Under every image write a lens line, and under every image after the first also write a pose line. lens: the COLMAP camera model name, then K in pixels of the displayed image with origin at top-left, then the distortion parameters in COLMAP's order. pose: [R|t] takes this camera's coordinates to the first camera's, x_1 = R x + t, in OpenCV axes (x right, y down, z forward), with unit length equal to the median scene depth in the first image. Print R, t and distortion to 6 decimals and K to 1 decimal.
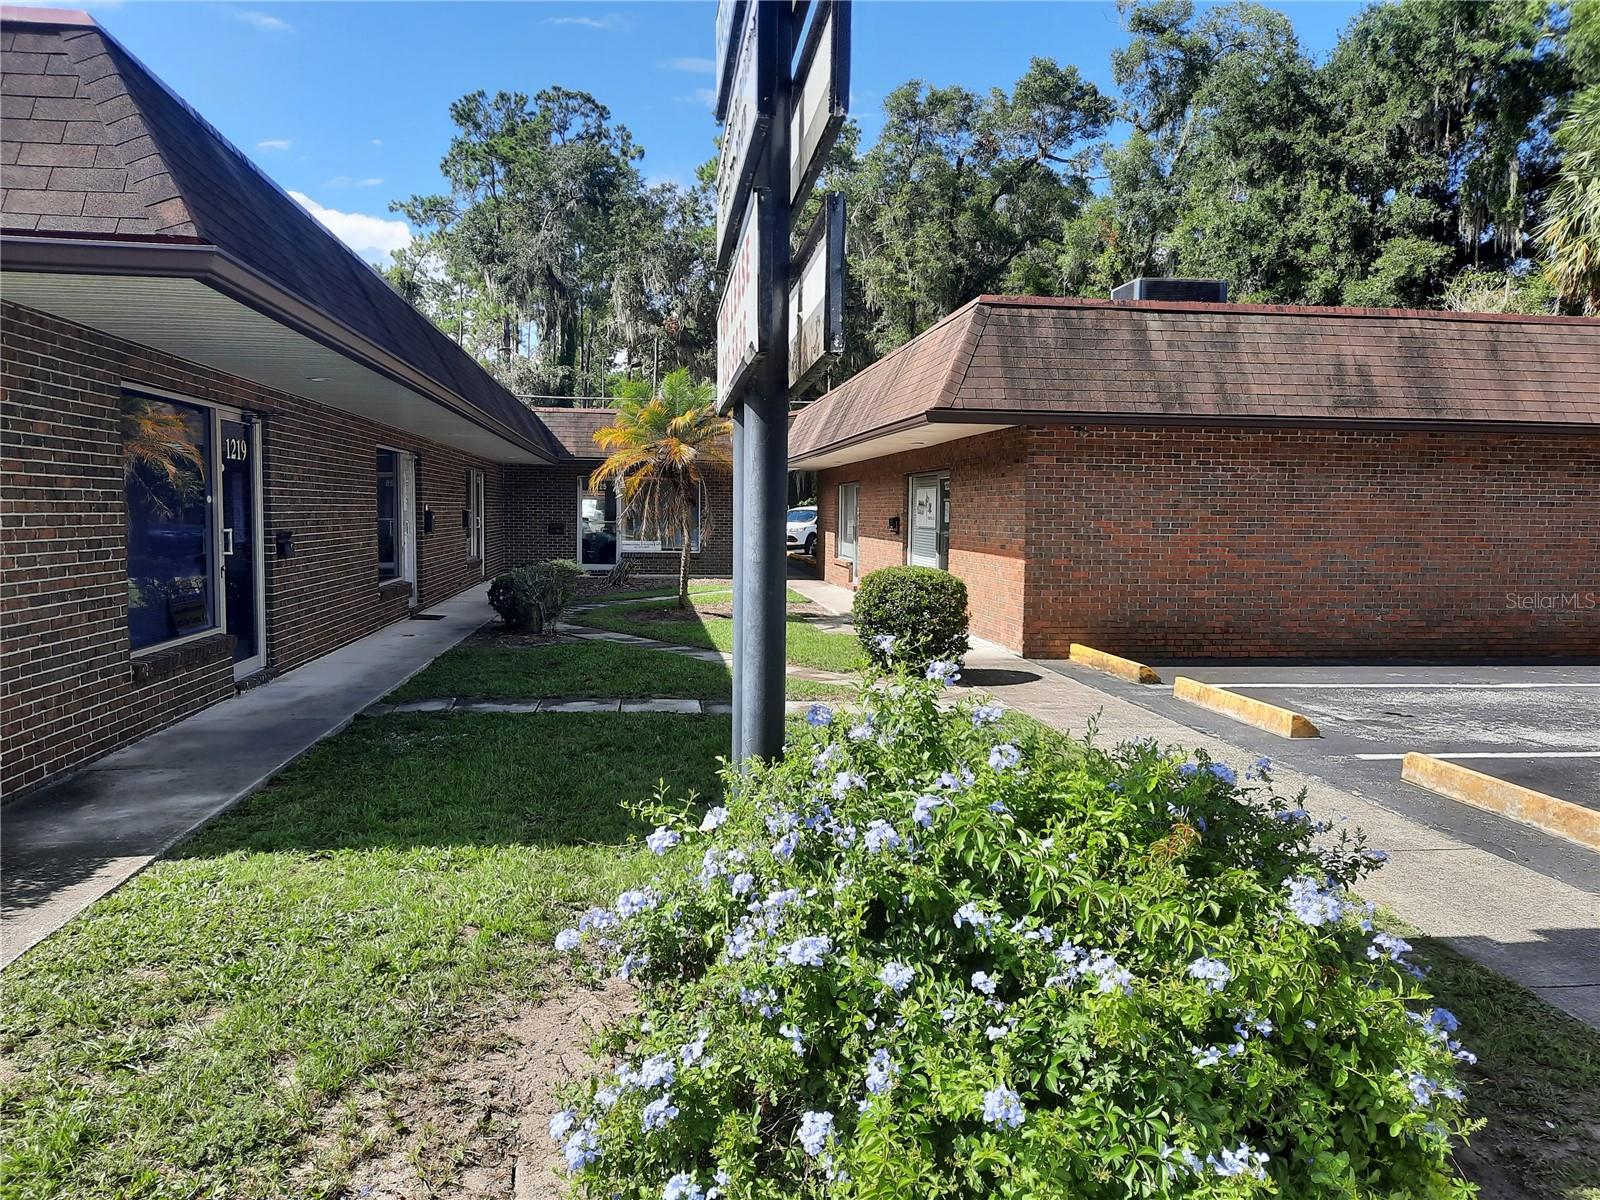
lens RADIAL K [[1184.6, 0, 800.0], [0, 1184.6, 600.0], [0, 0, 1]] dist [0.047636, -0.045816]
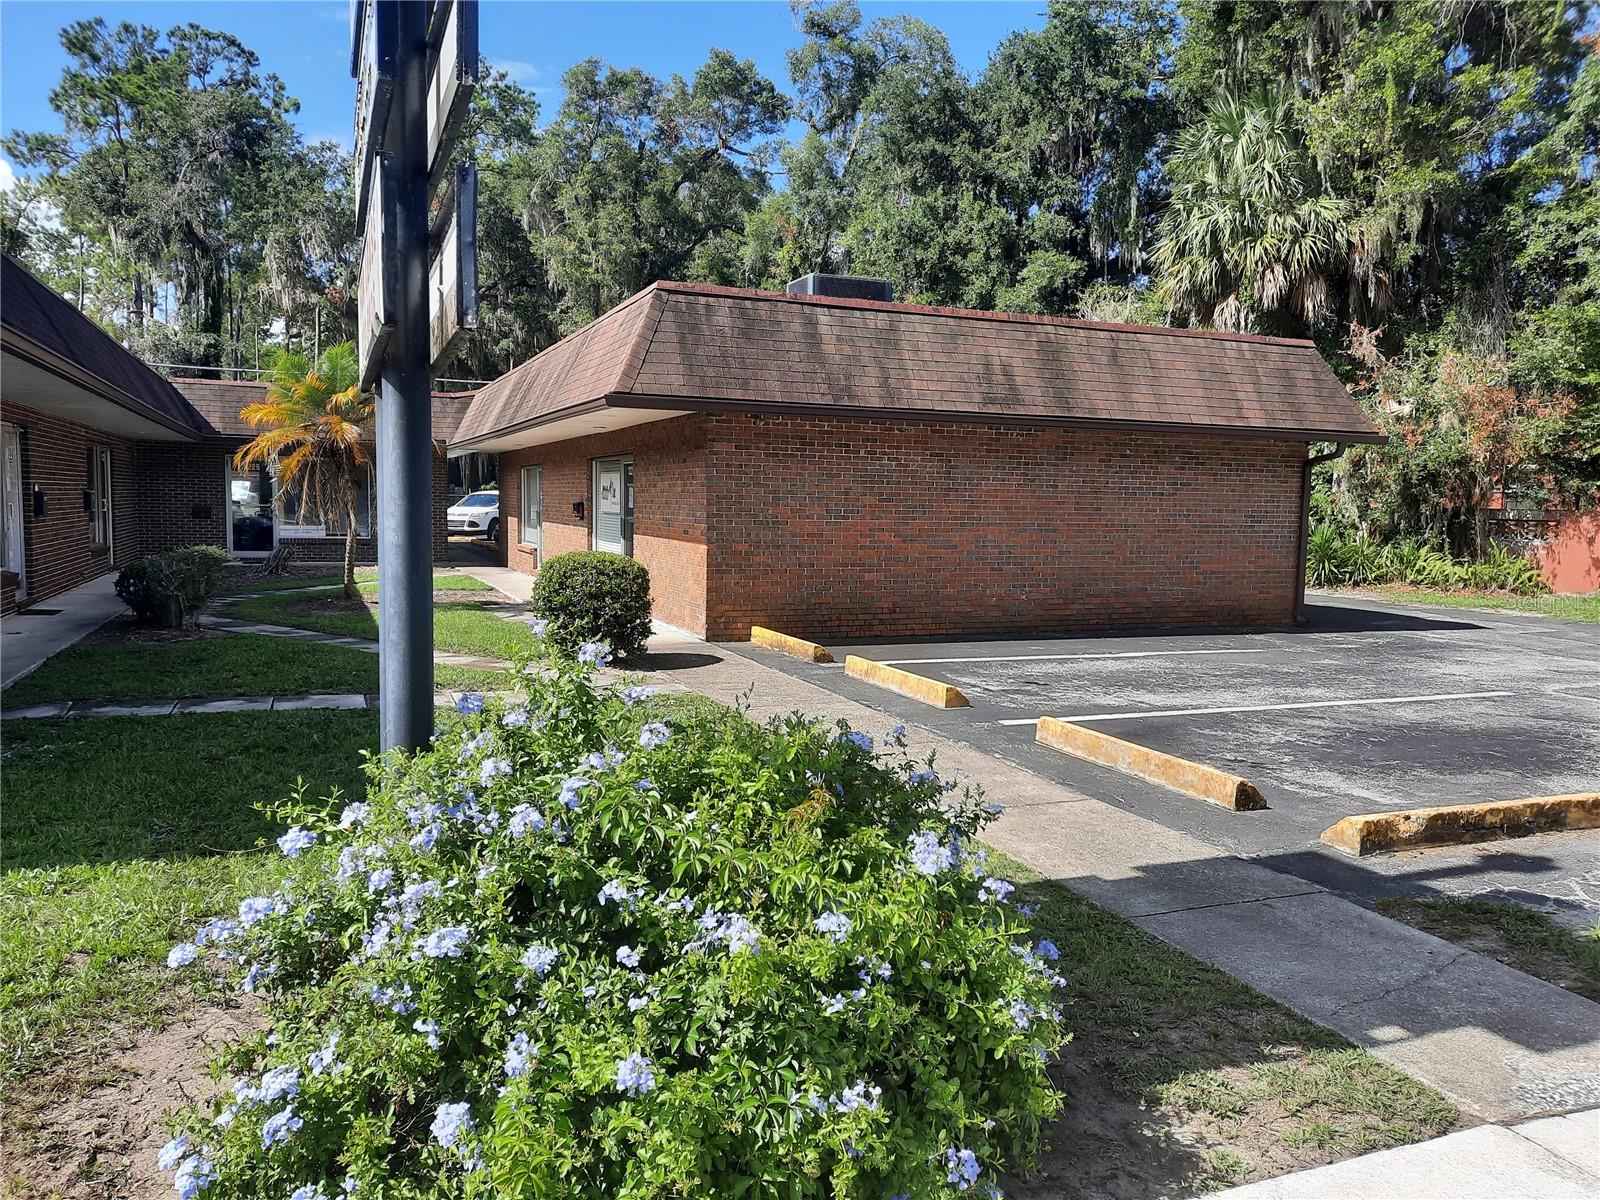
lens RADIAL K [[1184.6, 0, 800.0], [0, 1184.6, 600.0], [0, 0, 1]] dist [0.047636, -0.045816]
pose [[0.966739, -0.015785, 0.255278, 0.007150], [0.012774, 0.999828, 0.013448, 0.000859], [-0.255447, -0.009740, 0.966774, -0.002978]]
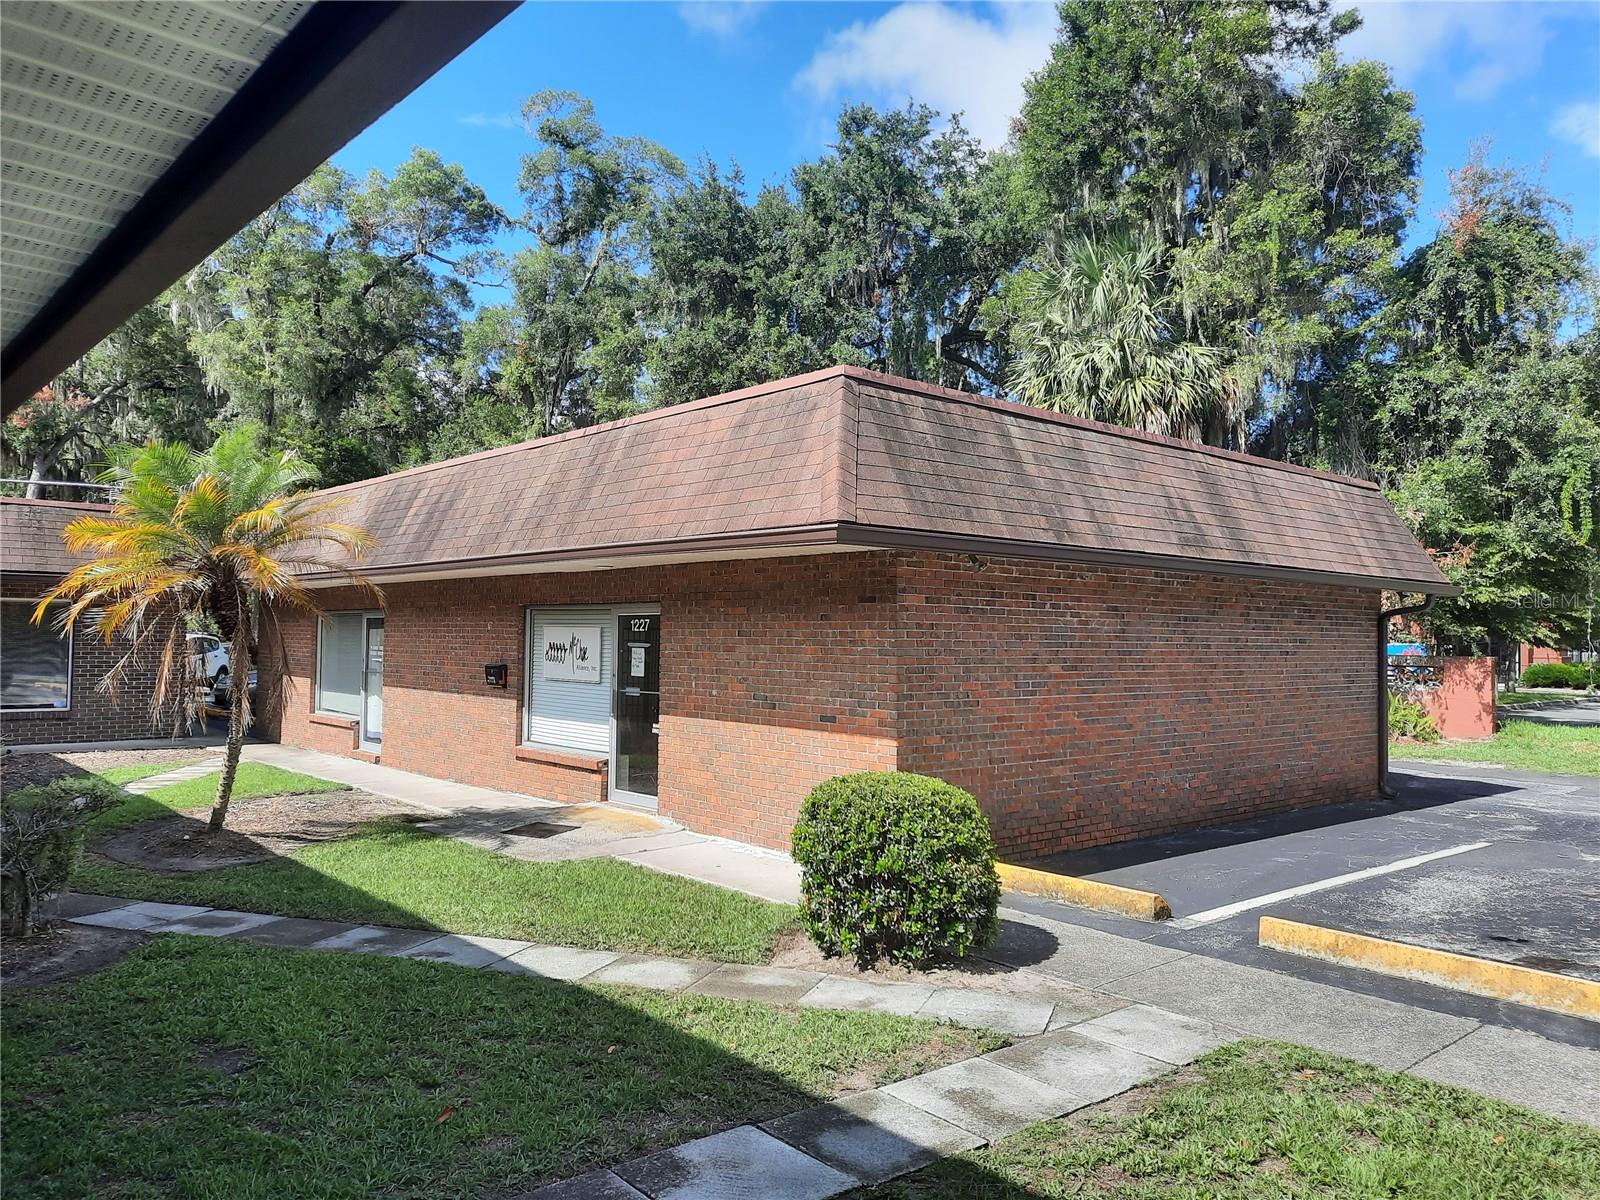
lens RADIAL K [[1184.6, 0, 800.0], [0, 1184.6, 600.0], [0, 0, 1]] dist [0.047636, -0.045816]
pose [[0.834763, 0.015196, 0.550400, -0.243635], [0.039355, 0.995416, -0.087169, -0.056661], [-0.549201, 0.094426, 0.830338, 0.431752]]
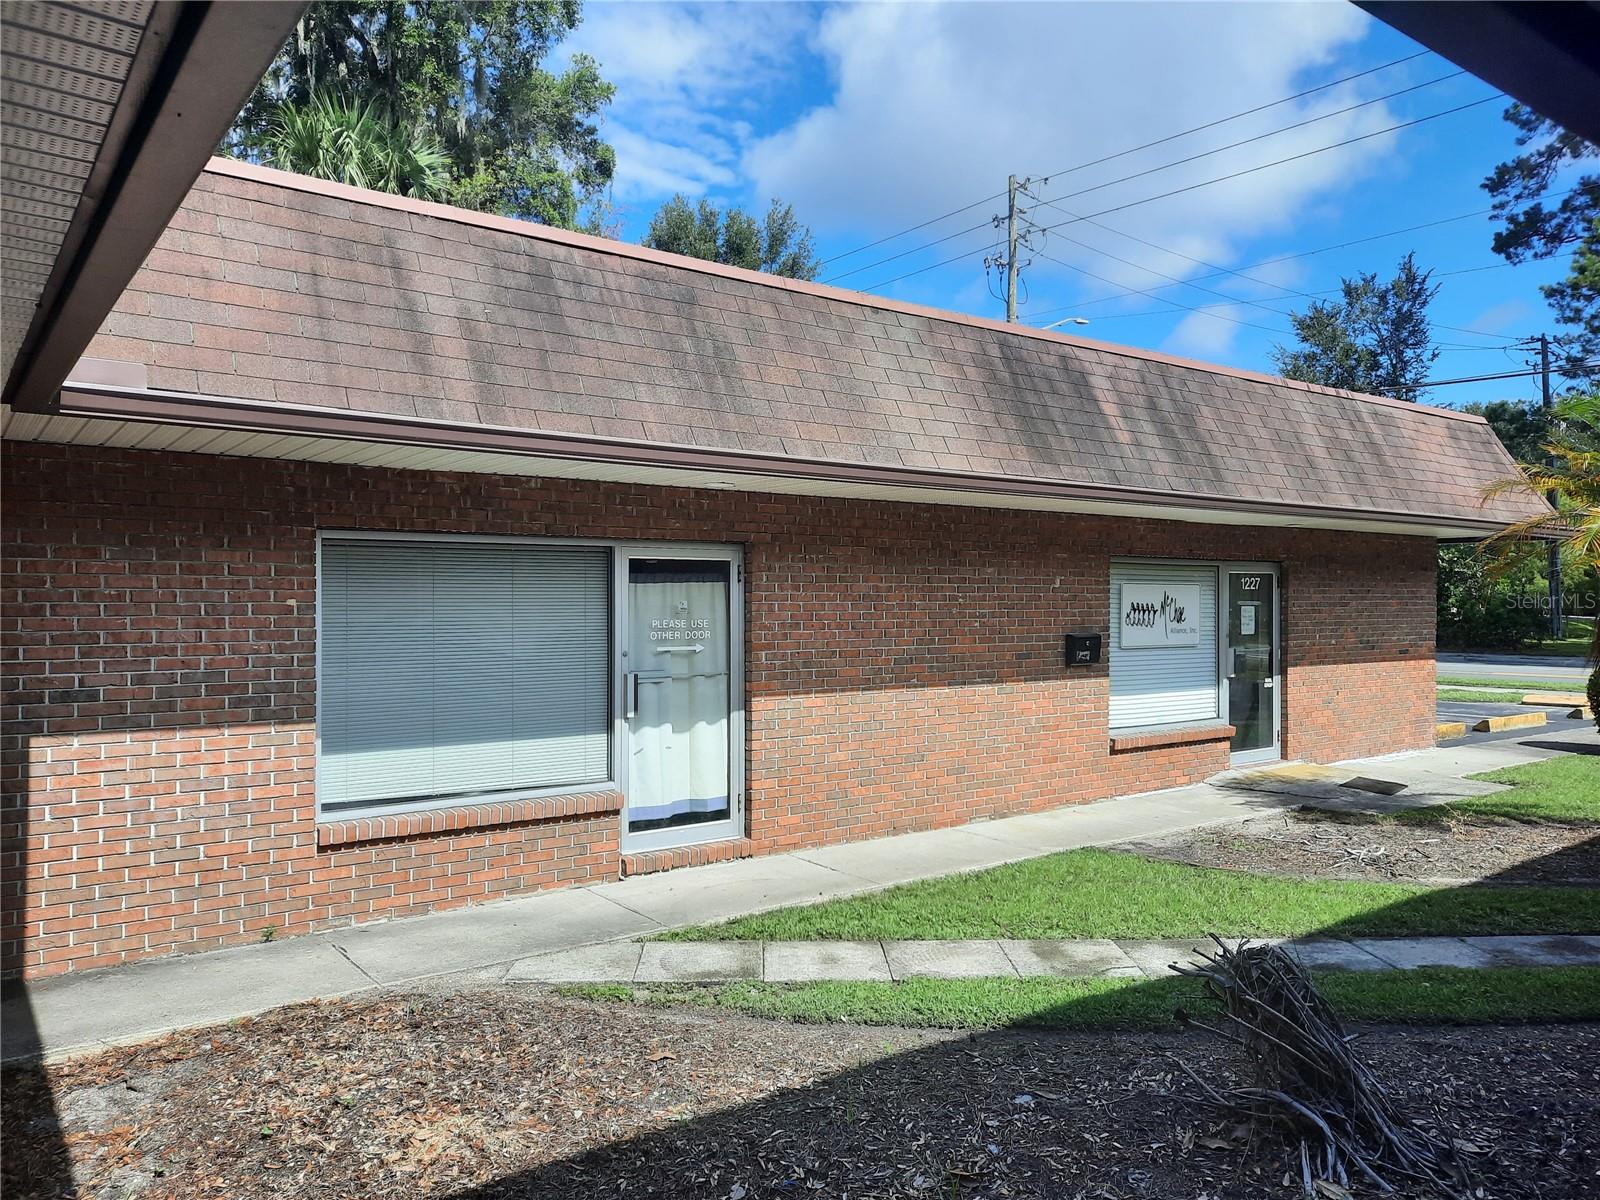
lens RADIAL K [[1183.5, 0, 797.3], [0, 1183.5, 595.6], [0, 0, 1]] dist [0.044351, -0.038294]
pose [[-0.488351, -0.008560, 0.872605, -0.476565], [0.059759, 0.997276, 0.043227, -0.173461], [-0.870599, 0.073256, -0.486509, 2.016708]]
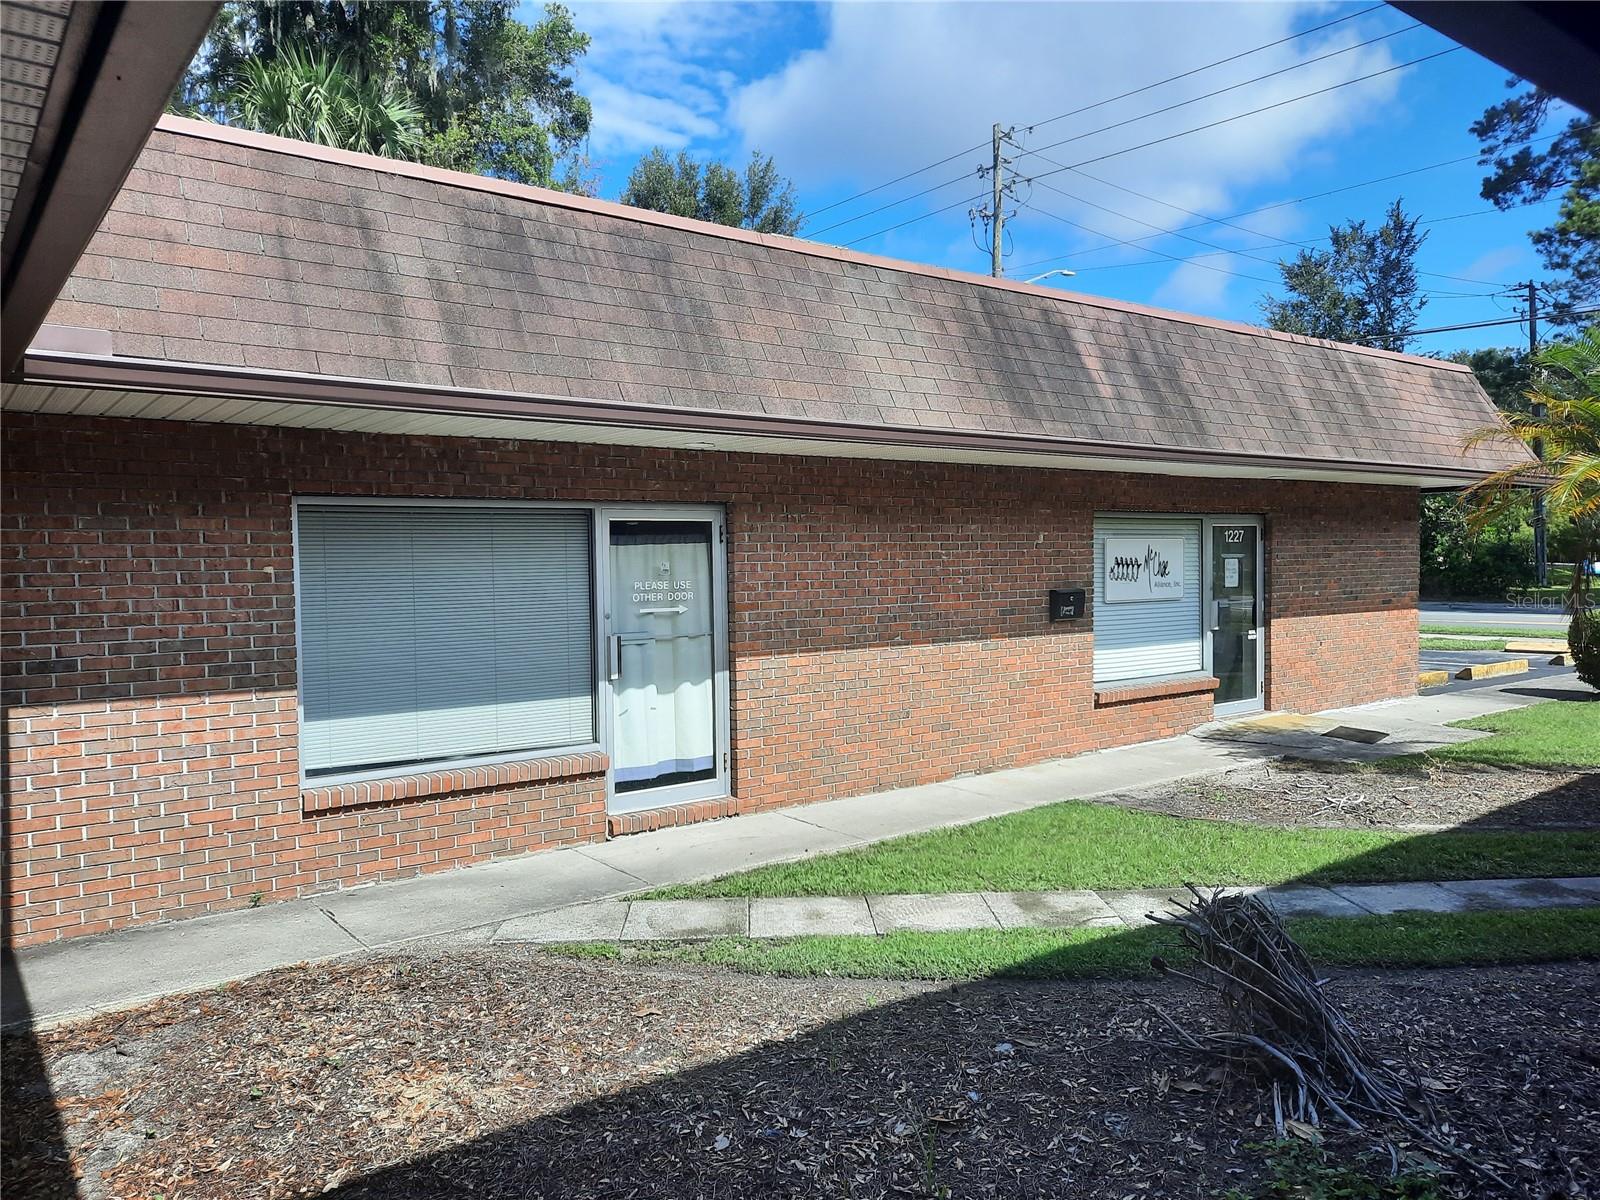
lens RADIAL K [[1184.6, 0, 800.0], [0, 1184.6, 600.0], [0, 0, 1]] dist [0.047636, -0.045816]
pose [[-0.497091, -0.035268, 0.866981, -0.479297], [0.073503, 0.993871, 0.082573, -0.173872], [-0.864579, 0.104772, -0.491452, 2.012939]]
